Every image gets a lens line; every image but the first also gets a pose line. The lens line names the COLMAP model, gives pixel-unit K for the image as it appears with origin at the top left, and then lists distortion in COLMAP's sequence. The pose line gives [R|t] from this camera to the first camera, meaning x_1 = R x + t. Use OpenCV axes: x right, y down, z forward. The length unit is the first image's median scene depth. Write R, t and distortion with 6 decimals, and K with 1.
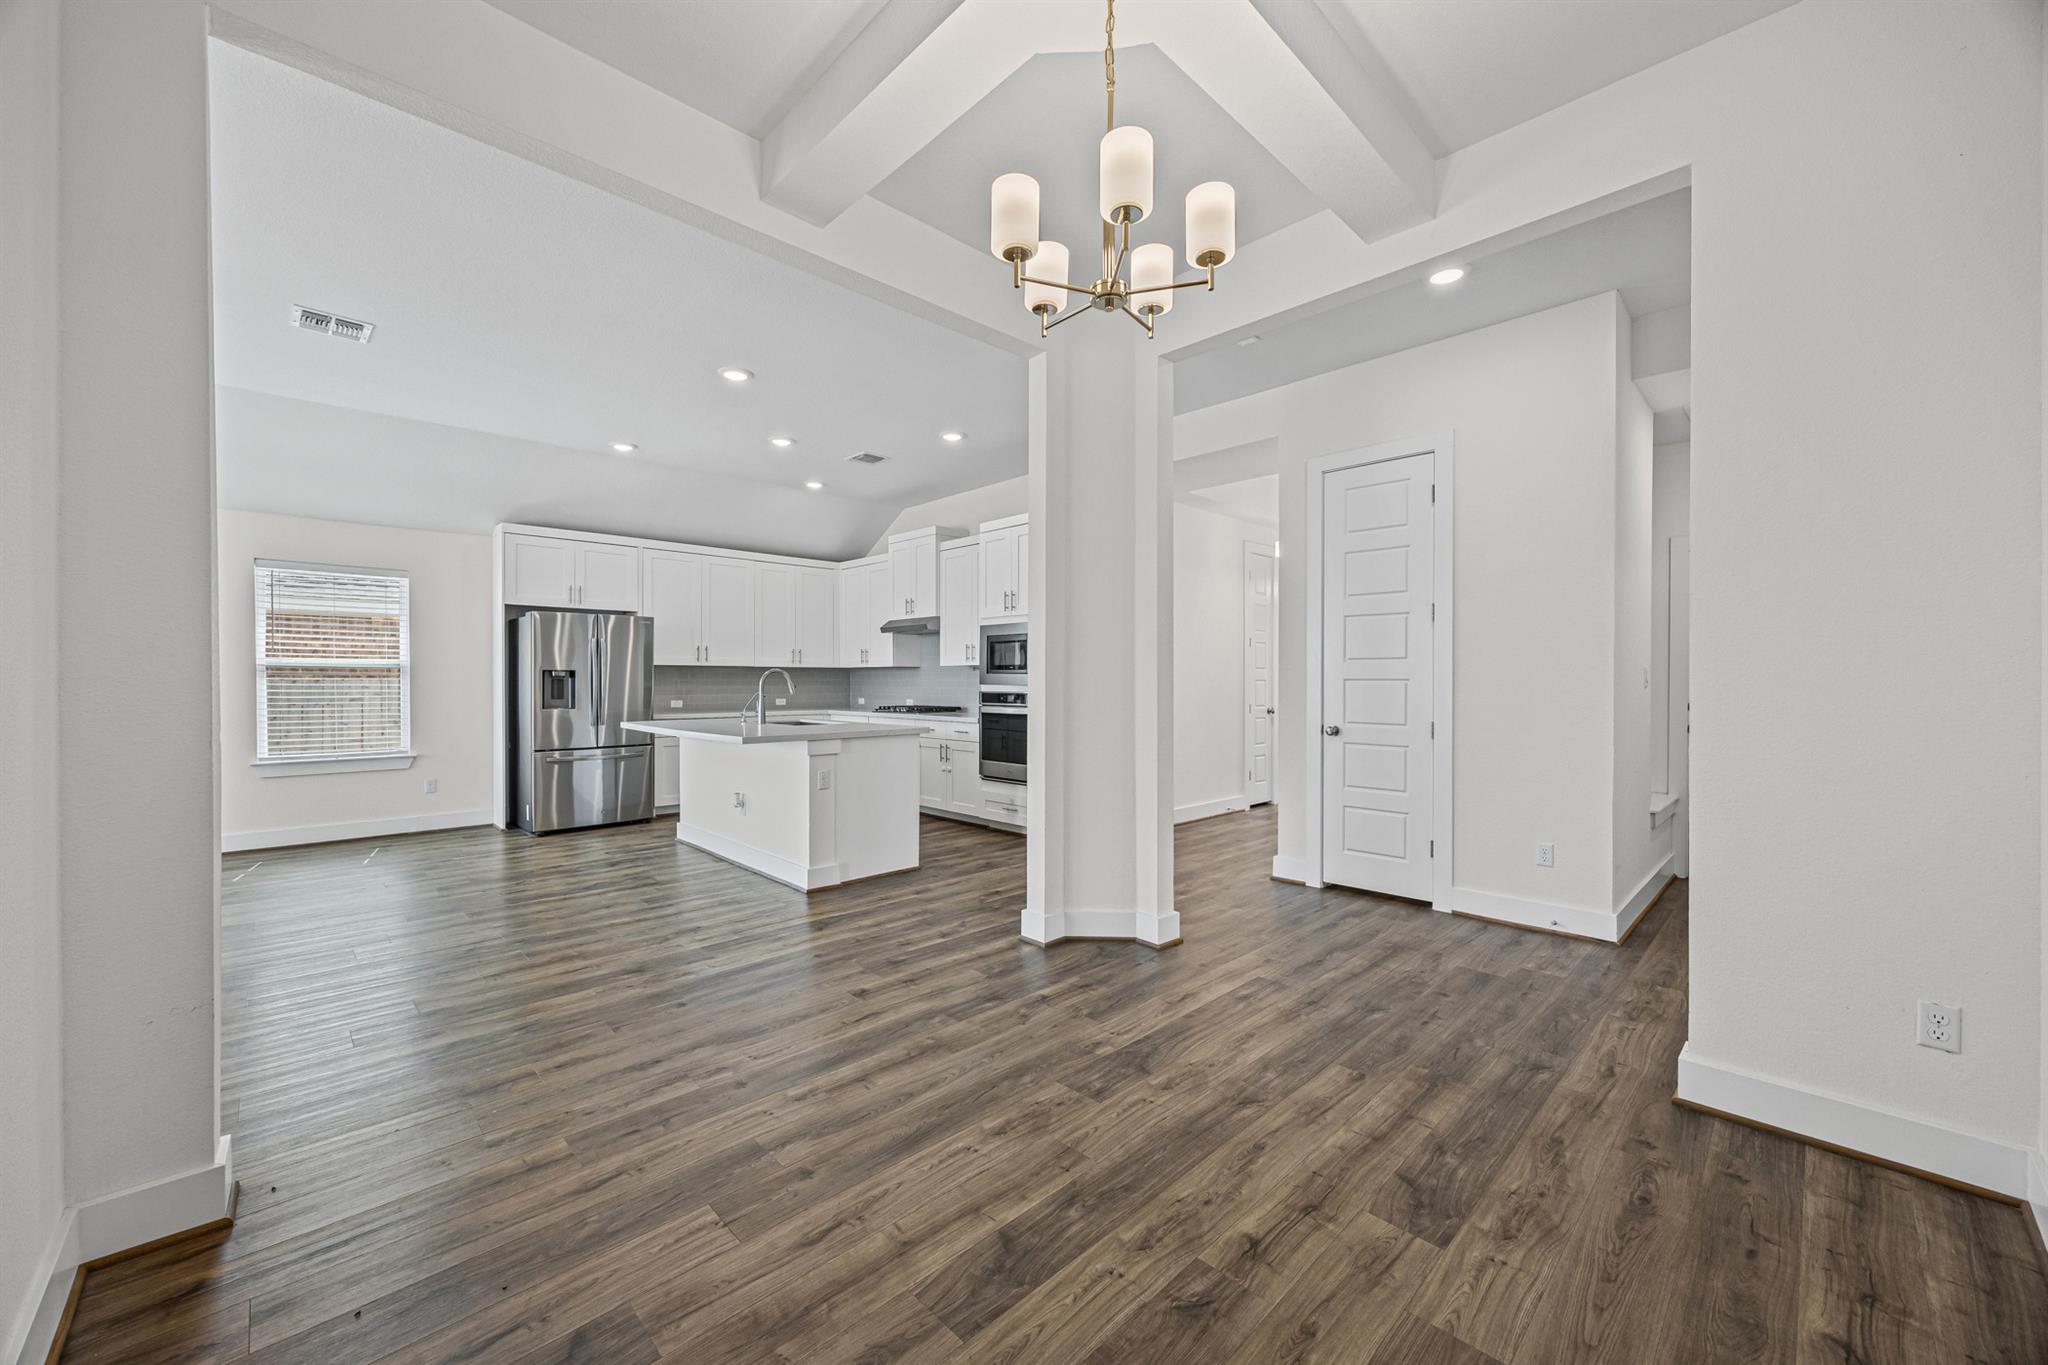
lens RADIAL K [[777.4, 0, 1010.7], [0, 777.4, 676.9], [0, 0, 1]] dist [0.001968, 0.000488]
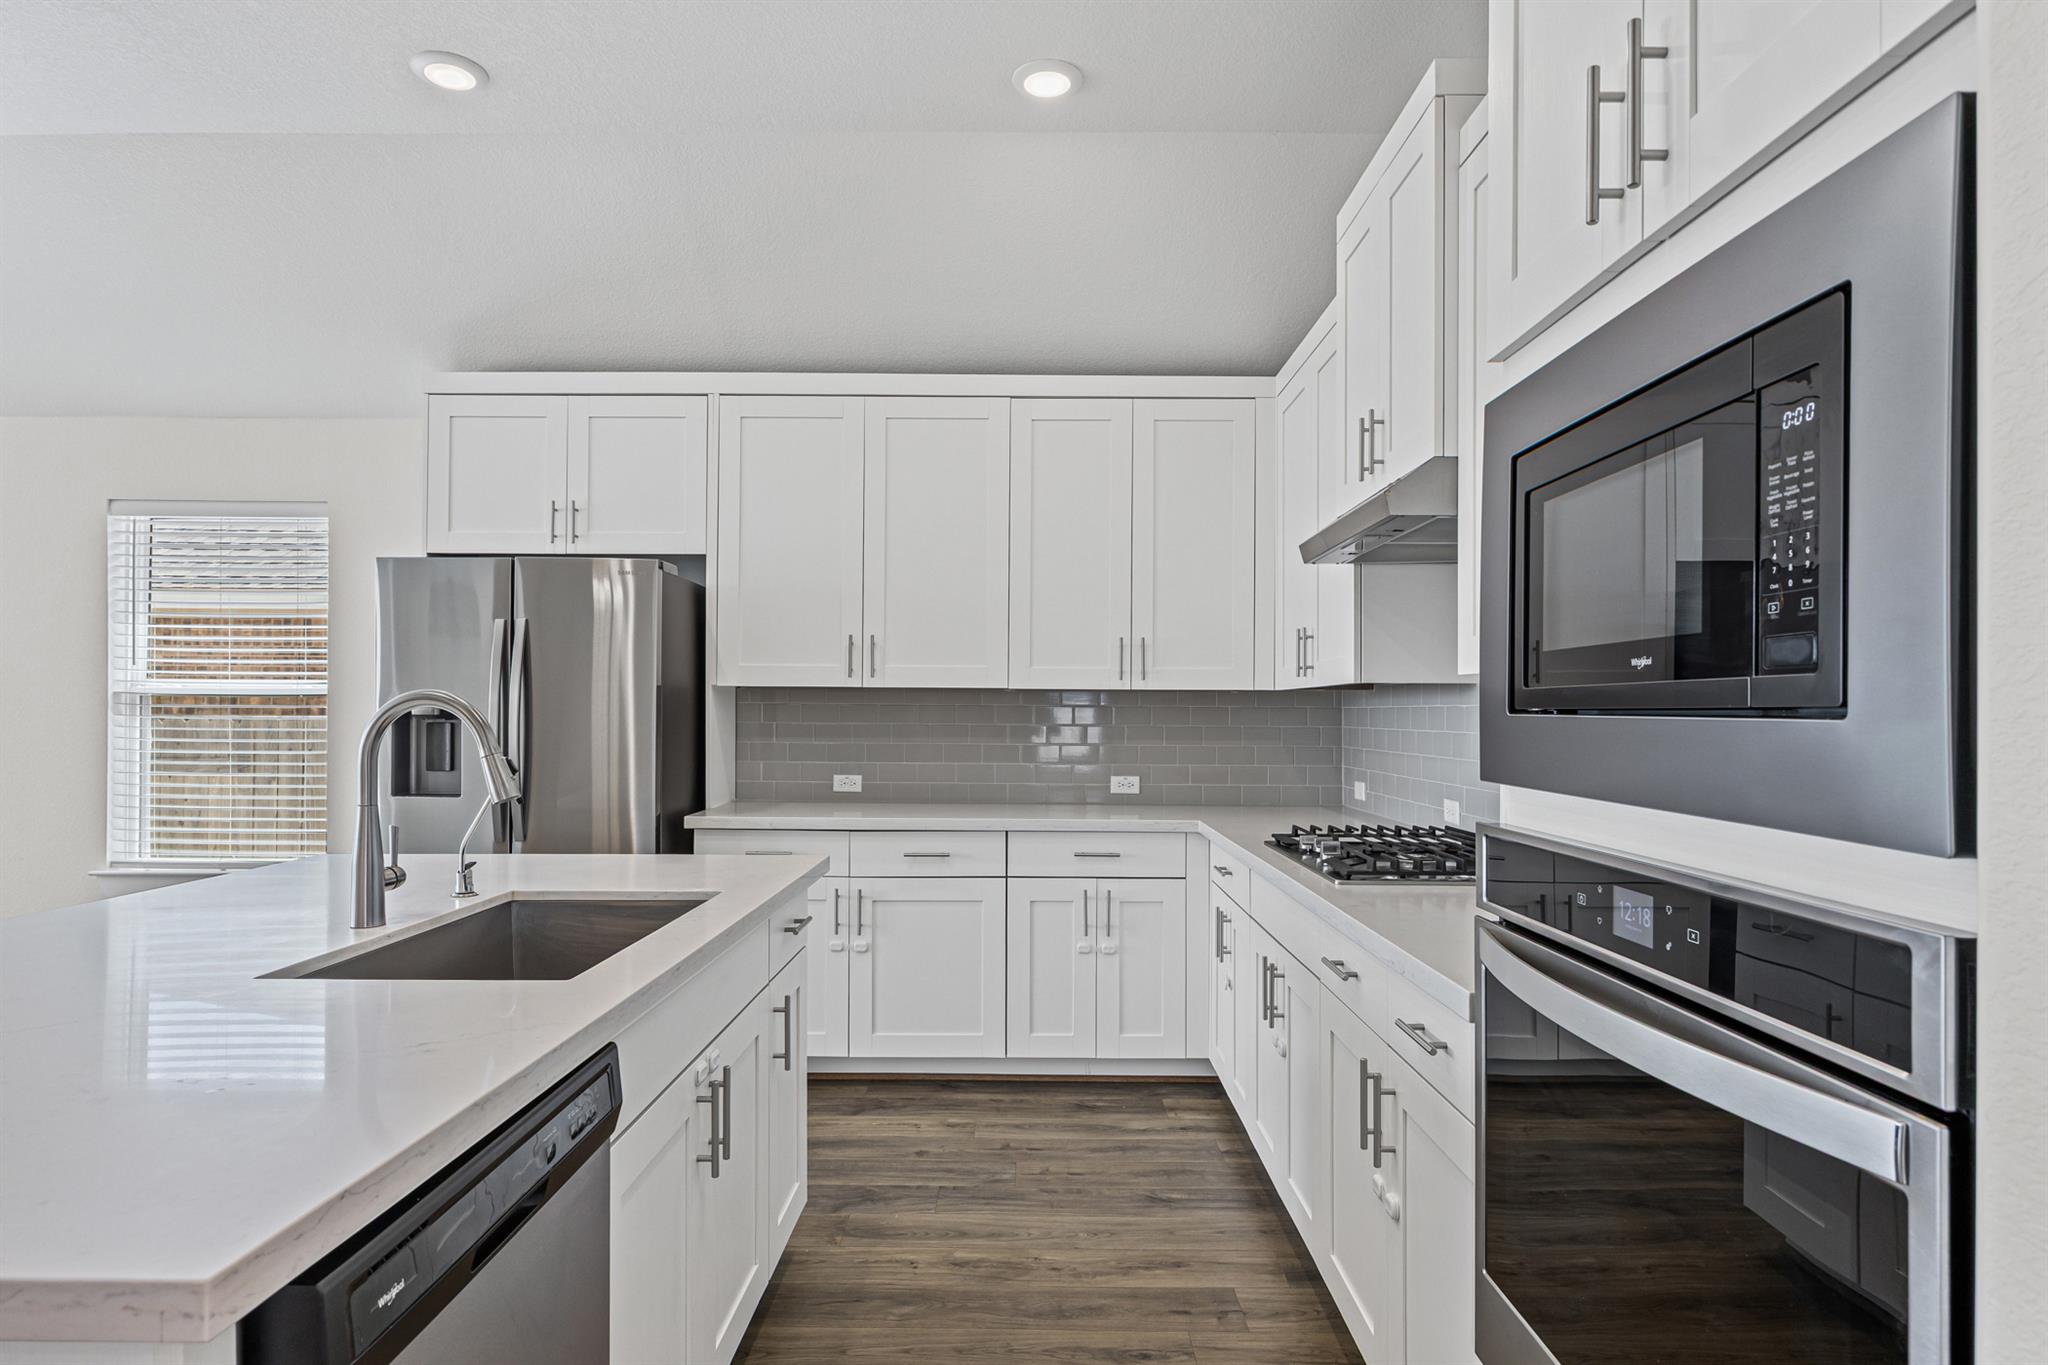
lens RADIAL K [[1146.4, 0, 1026.7], [0, 1146.4, 701.0], [0, 0, 1]] dist [-0.003057, -0.000519]
pose [[0.728389, -0.004116, -0.685151, 0.052237], [-0.003274, 0.999950, -0.009488, -0.003266], [0.685156, 0.009154, 0.728339, 0.746224]]
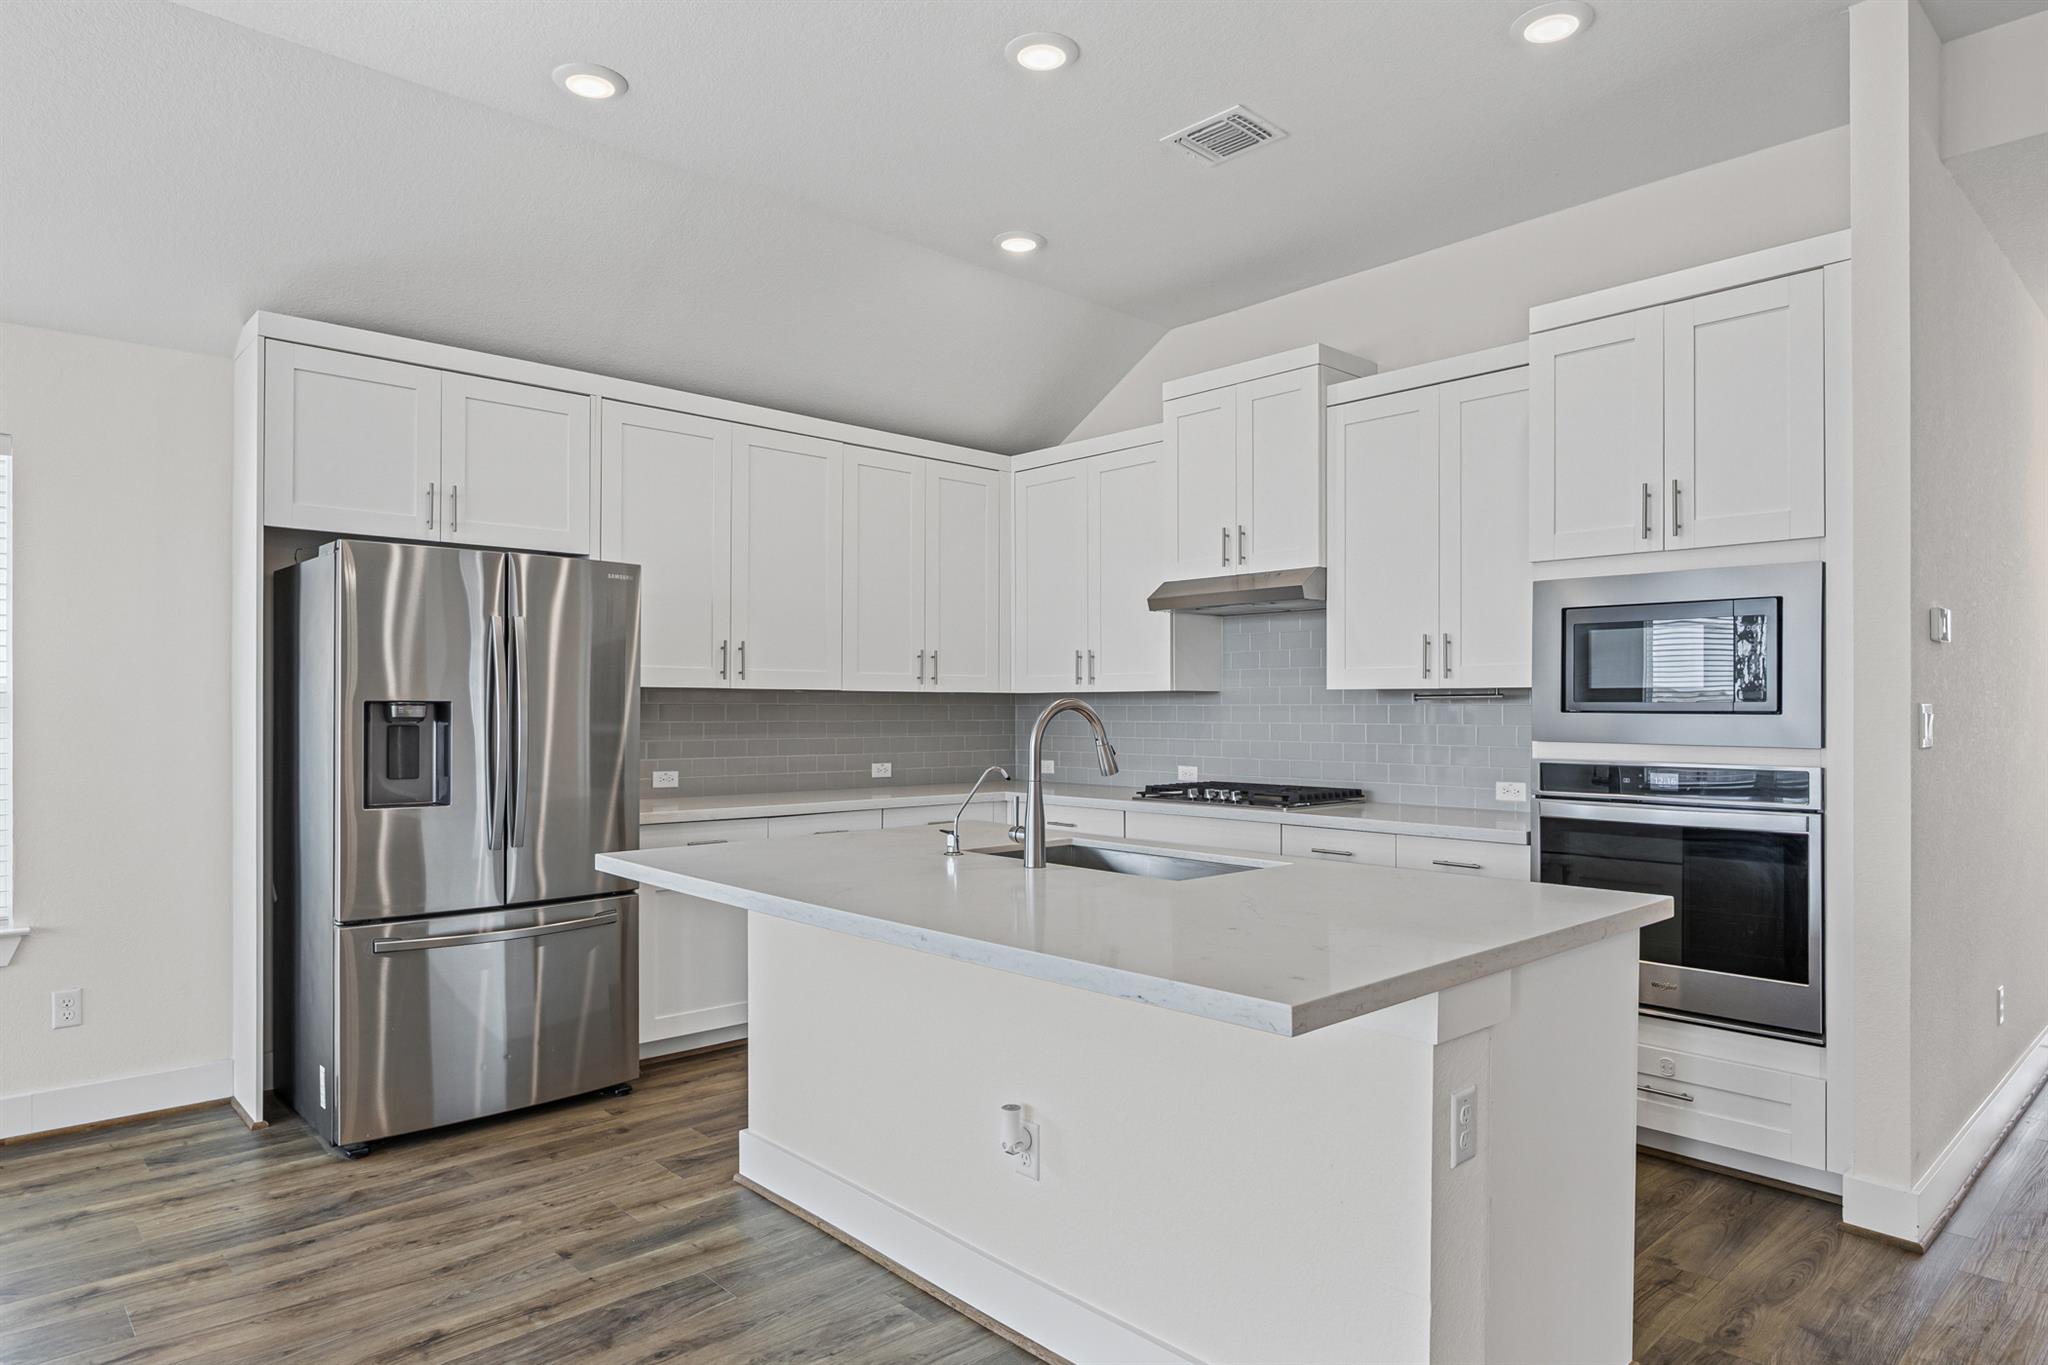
lens RADIAL K [[1212.7, 0, 1034.3], [0, 1212.7, 688.3], [0, 0, 1]] dist [-0.018278, 0.003144]
pose [[0.999996, 0.000049, -0.002714, -0.269401], [-0.000087, 0.999902, -0.014022, -0.006492], [0.002713, 0.014022, 0.999898, 0.409817]]
